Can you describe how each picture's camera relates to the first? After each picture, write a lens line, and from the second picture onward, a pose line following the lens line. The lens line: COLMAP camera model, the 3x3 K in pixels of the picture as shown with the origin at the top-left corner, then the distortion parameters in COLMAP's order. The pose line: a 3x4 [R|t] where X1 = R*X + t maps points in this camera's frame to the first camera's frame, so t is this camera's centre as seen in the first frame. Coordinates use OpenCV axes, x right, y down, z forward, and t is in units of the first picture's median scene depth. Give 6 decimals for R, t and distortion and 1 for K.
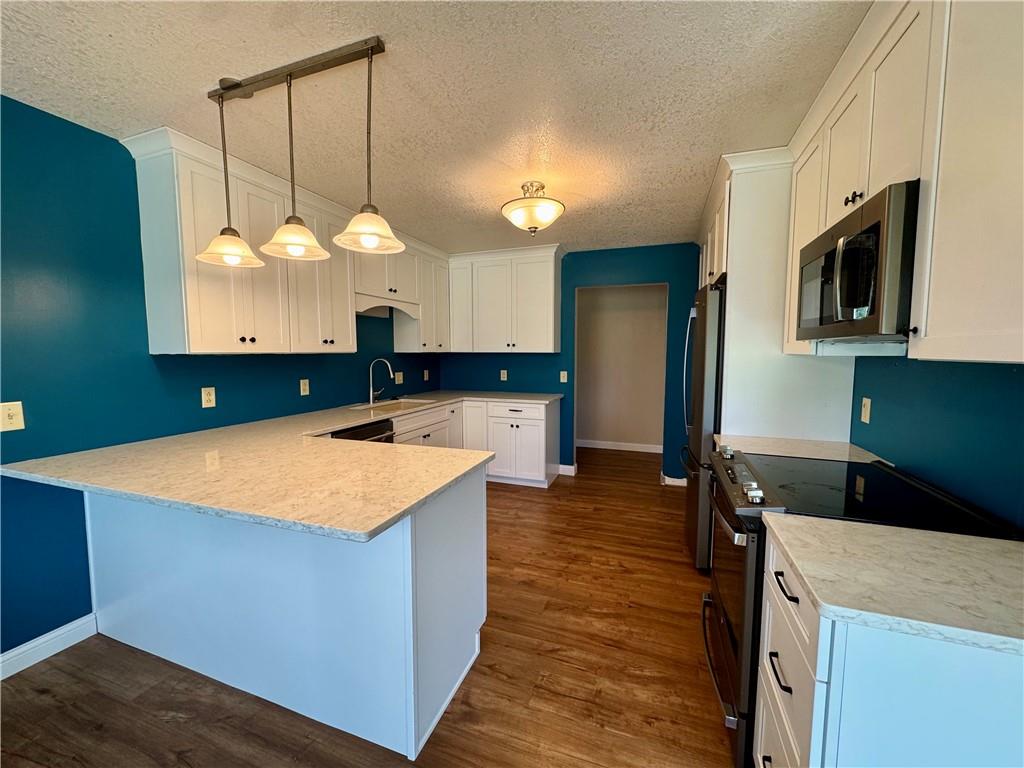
lens RADIAL K [[409.5, 0, 512.5], [0, 409.5, 384.8], [0, 0, 1]] dist [-0.000995, -0.000022]
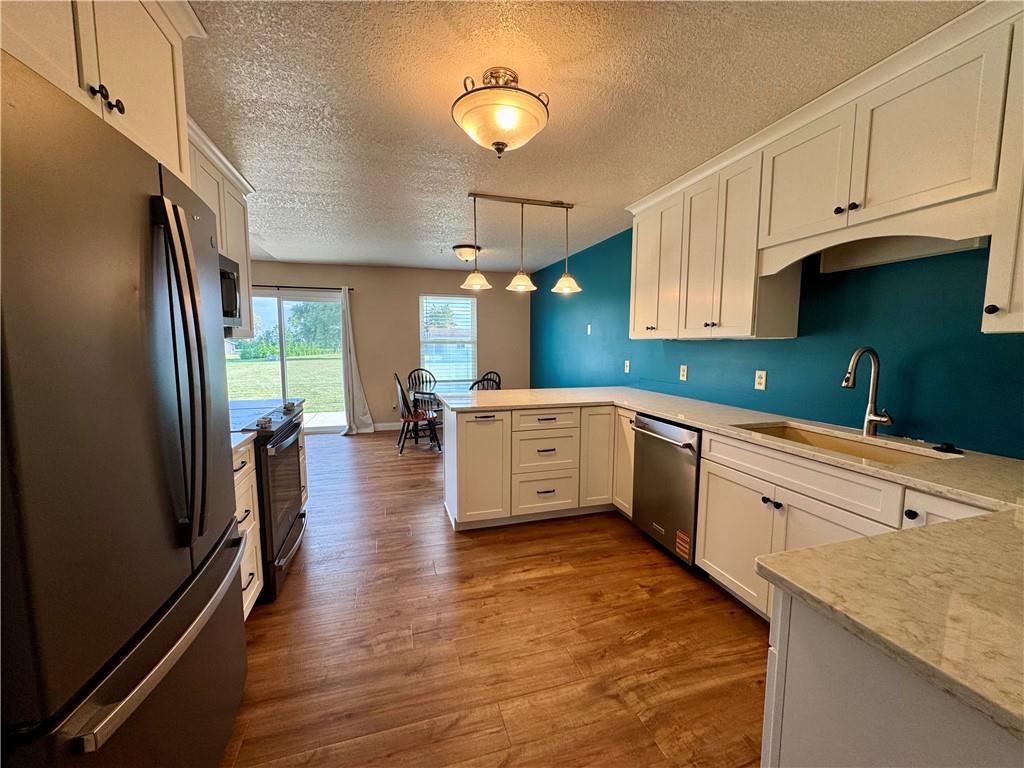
lens RADIAL K [[409.5, 0, 514.4], [0, 409.5, 383.9], [0, 0, 1]] dist [-0.000995, -0.000022]
pose [[-0.799881, 0.059145, -0.597238, 0.435169], [-0.046632, 0.985999, 0.160098, -0.109137], [0.598345, 0.155910, -0.785923, 1.551946]]
